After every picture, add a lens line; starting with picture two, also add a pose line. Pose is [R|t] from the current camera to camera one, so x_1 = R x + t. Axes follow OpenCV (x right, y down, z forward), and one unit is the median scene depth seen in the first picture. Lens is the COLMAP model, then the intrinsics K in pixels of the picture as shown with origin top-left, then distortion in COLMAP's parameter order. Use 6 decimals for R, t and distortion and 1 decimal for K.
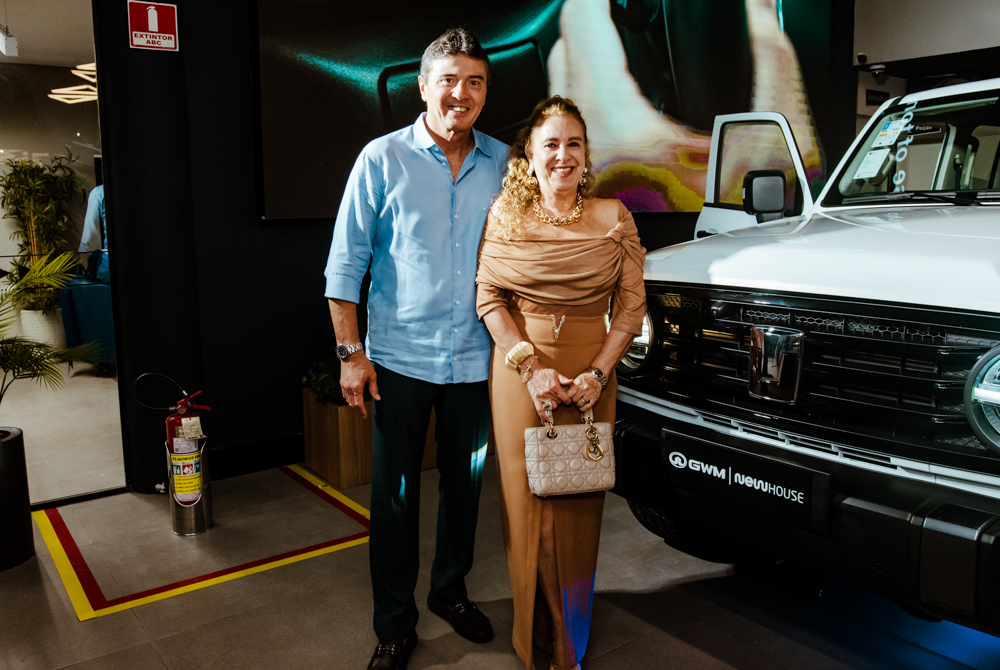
lens RADIAL K [[797.2, 0, 501.9], [0, 797.2, 309.8], [0, 0, 1]] dist [-0.061006, -0.000752]
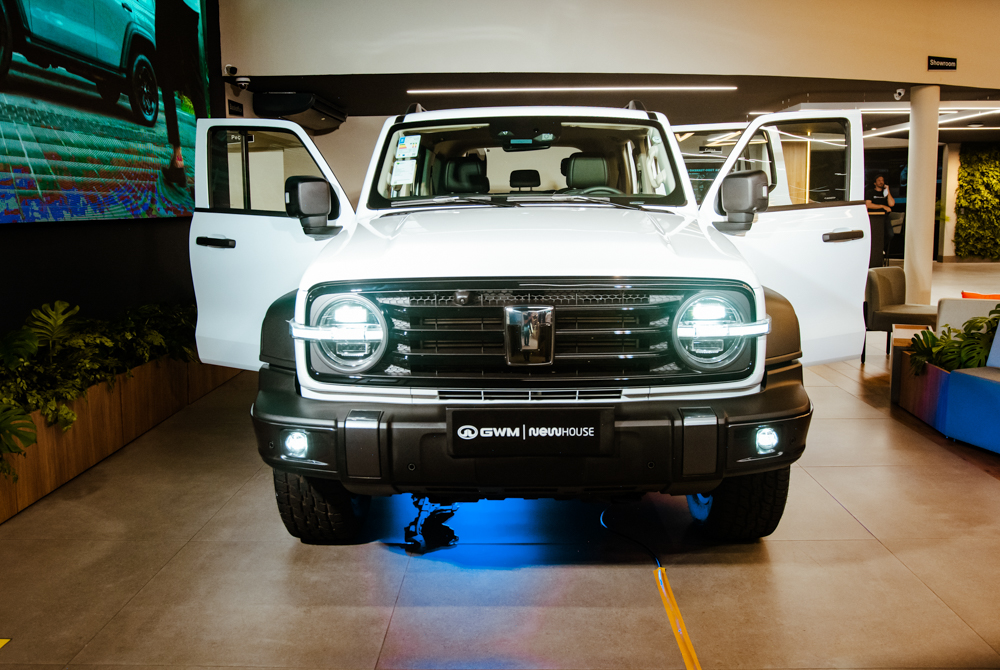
lens RADIAL K [[797.2, 0, 501.9], [0, 797.2, 309.8], [0, 0, 1]] dist [-0.061006, -0.000752]
pose [[0.622225, -0.096830, 0.776827, -0.787140], [0.102342, 0.993866, 0.041910, -0.033959], [-0.776120, 0.053425, 0.628318, 0.311891]]
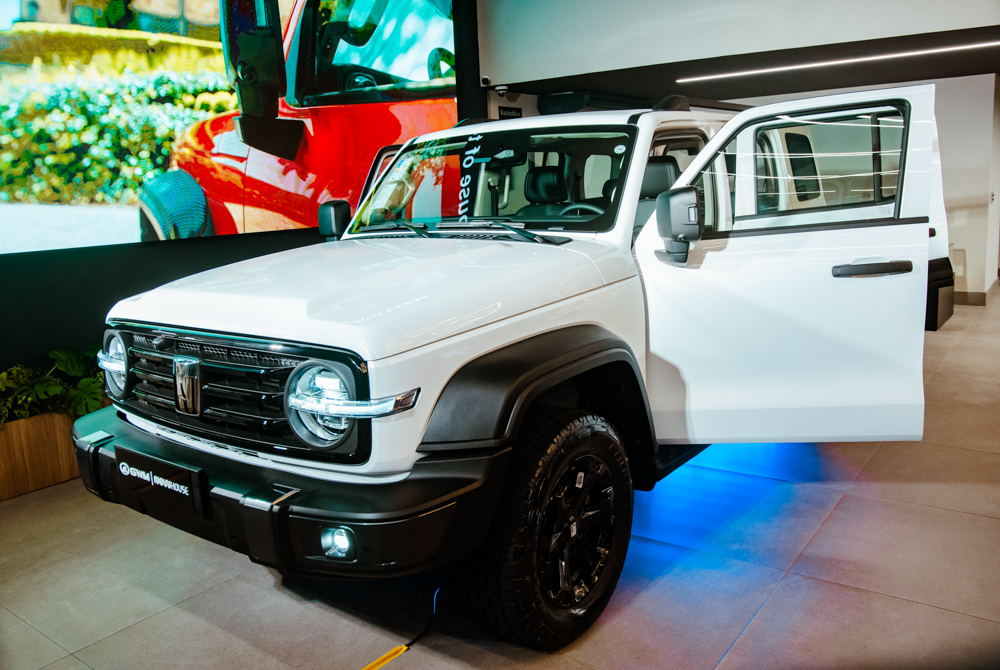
lens RADIAL K [[766.4, 0, 499.9], [0, 766.4, 305.5], [0, 0, 1]] dist [-0.091200, 0.067091]
pose [[0.953161, -0.071957, 0.293781, 0.586502], [0.068555, 0.997407, 0.021874, -0.064450], [-0.294593, -0.000709, 0.955623, -0.374916]]
